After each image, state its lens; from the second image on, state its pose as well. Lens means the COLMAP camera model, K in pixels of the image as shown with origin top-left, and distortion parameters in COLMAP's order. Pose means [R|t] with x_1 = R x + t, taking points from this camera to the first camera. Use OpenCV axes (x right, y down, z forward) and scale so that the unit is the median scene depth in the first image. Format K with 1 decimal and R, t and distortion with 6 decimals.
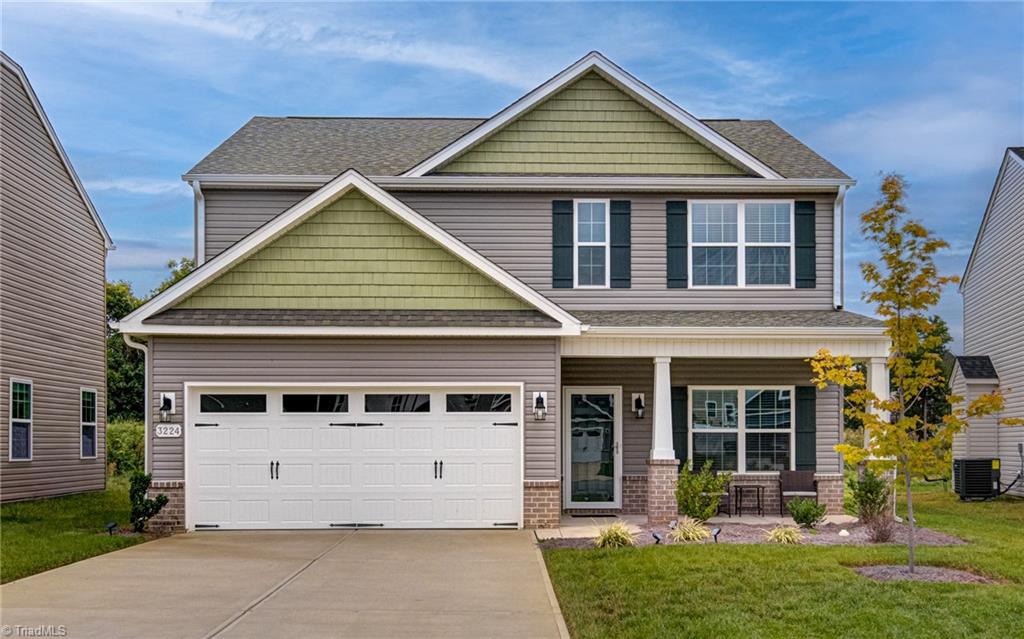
lens RADIAL K [[1057.7, 0, 512.5], [0, 1057.7, 367.1], [0, 0, 1]] dist [0.008320, 0.014503]
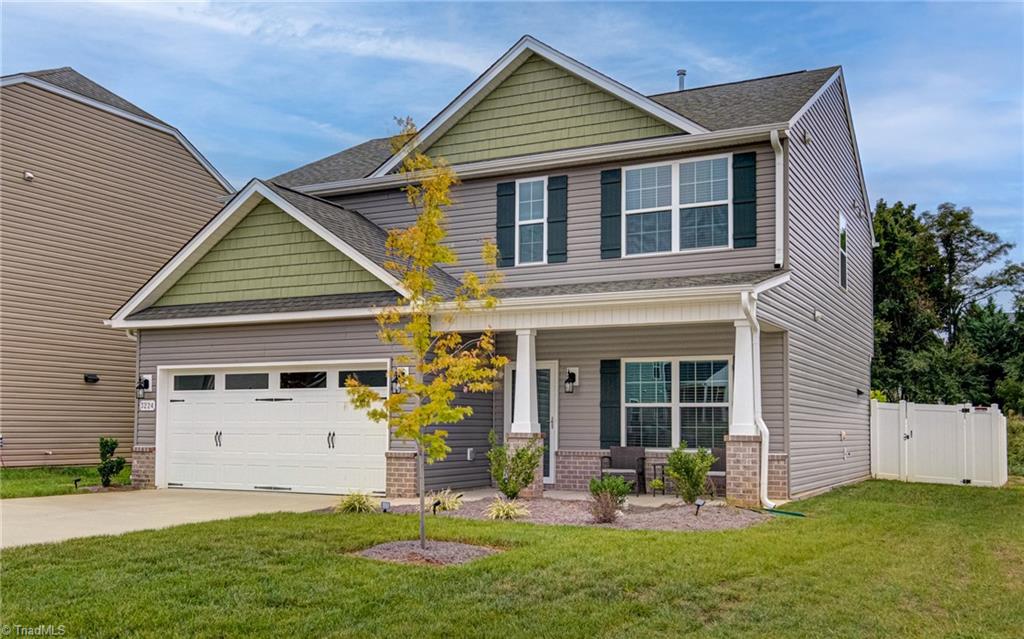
lens RADIAL K [[977.9, 0, 512.0], [0, 977.9, 319.5], [0, 0, 1]] dist [0.004850, 0.000113]
pose [[0.874267, -0.047279, -0.483137, 0.509528], [0.027653, 0.998480, -0.047670, 0.021835], [0.484656, 0.028316, 0.874246, 0.171135]]
